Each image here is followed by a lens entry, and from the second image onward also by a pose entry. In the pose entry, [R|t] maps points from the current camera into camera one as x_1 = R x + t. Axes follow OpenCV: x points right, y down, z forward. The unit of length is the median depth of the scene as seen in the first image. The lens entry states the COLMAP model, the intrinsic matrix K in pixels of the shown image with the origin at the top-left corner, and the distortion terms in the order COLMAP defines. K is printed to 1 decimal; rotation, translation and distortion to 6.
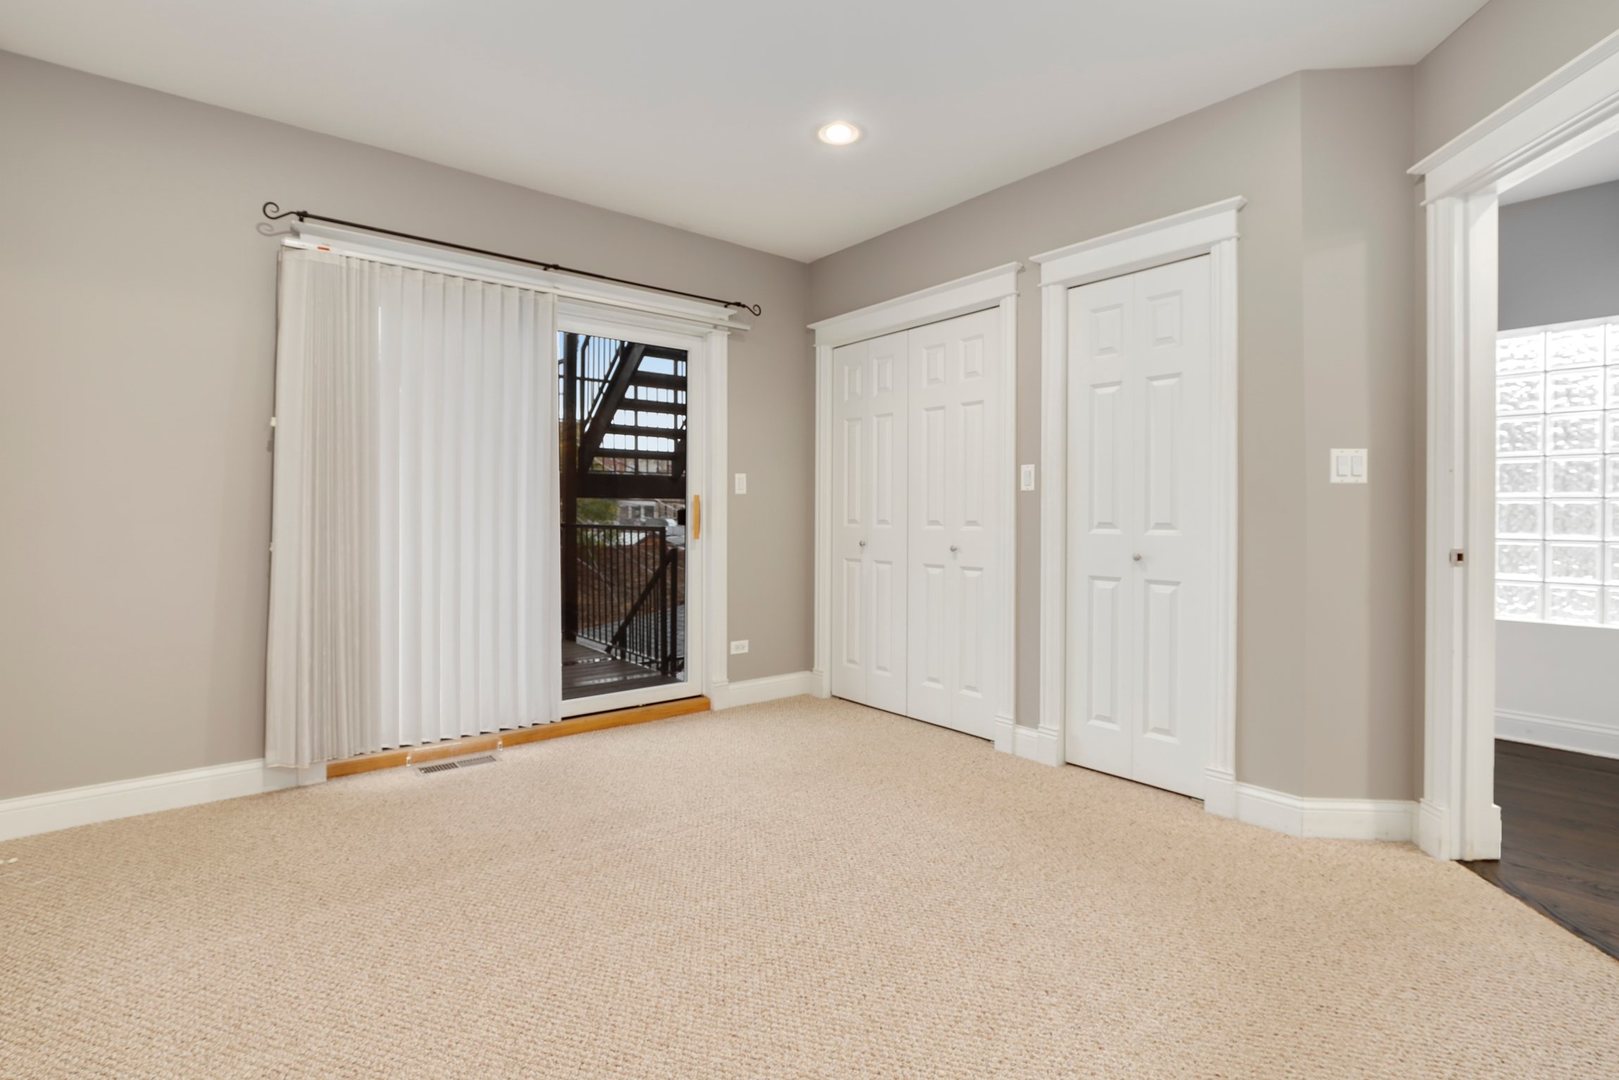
lens RADIAL K [[758.2, 0, 809.0], [0, 758.2, 524.1], [0, 0, 1]] dist [-0.004550, 0.000390]
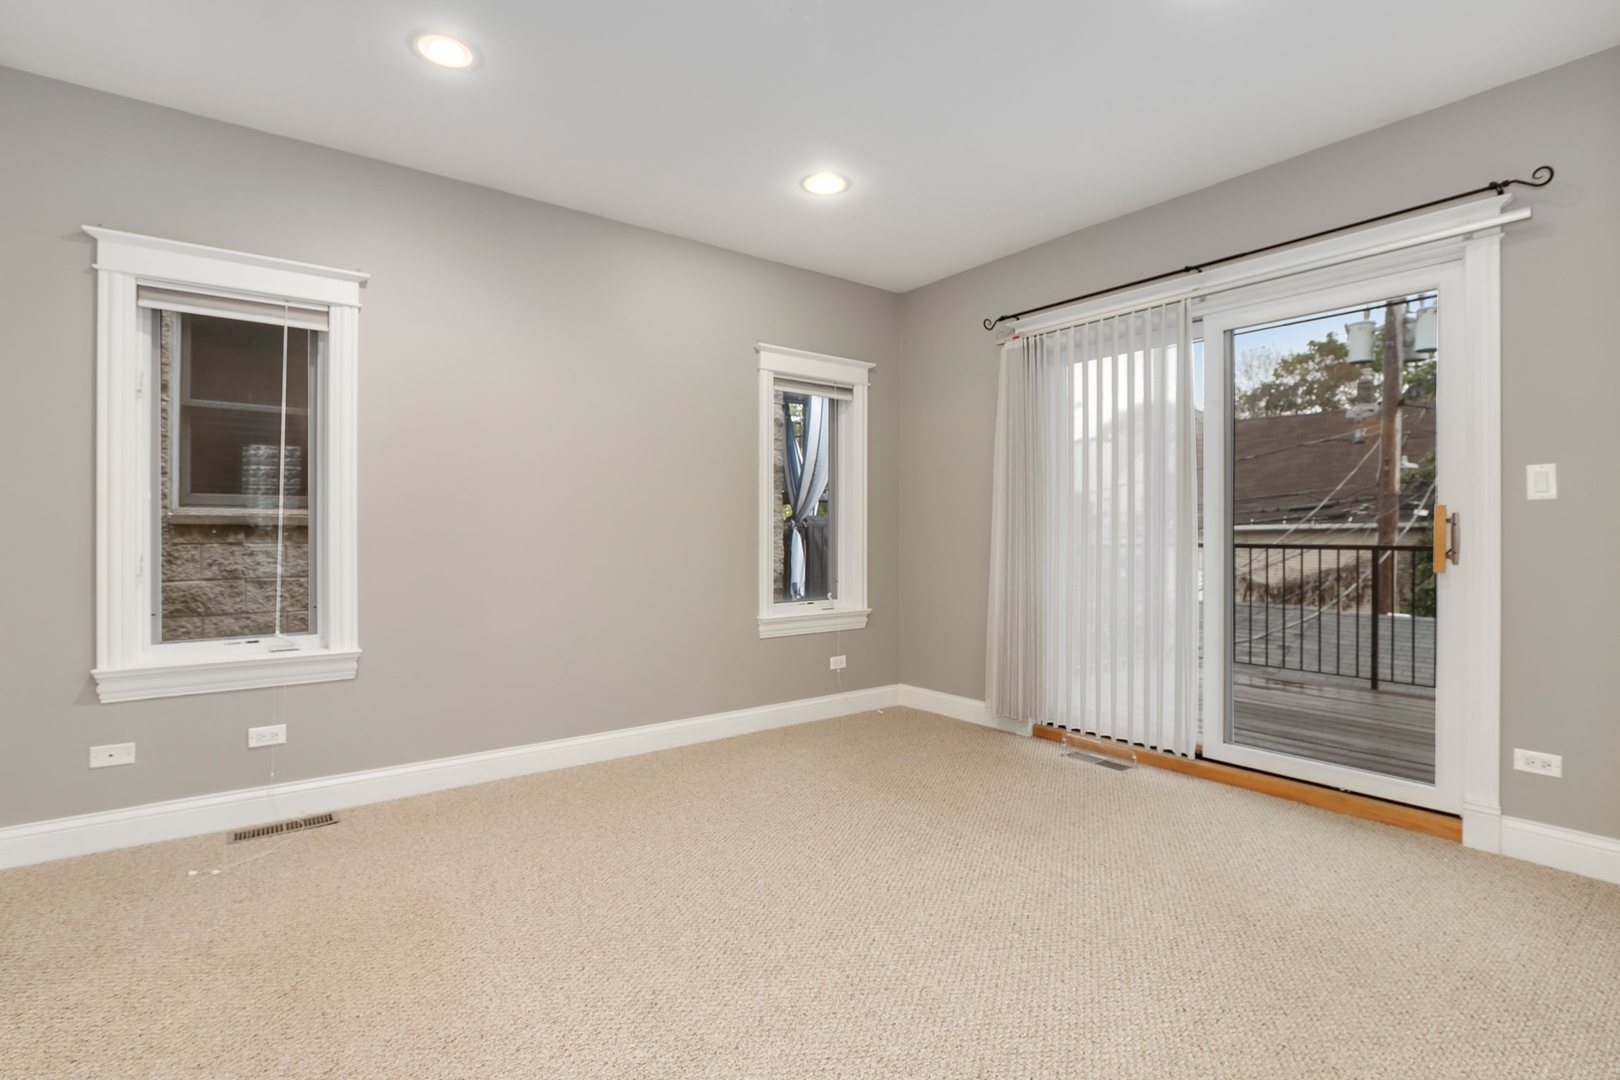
lens RADIAL K [[758.6, 0, 809.3], [0, 758.6, 526.9], [0, 0, 1]] dist [-0.004550, 0.000390]
pose [[0.000516, -0.000465, -1.000000, 0.625434], [-0.002402, 0.999997, -0.000466, -0.022254], [0.999997, 0.002402, 0.000515, 0.561202]]
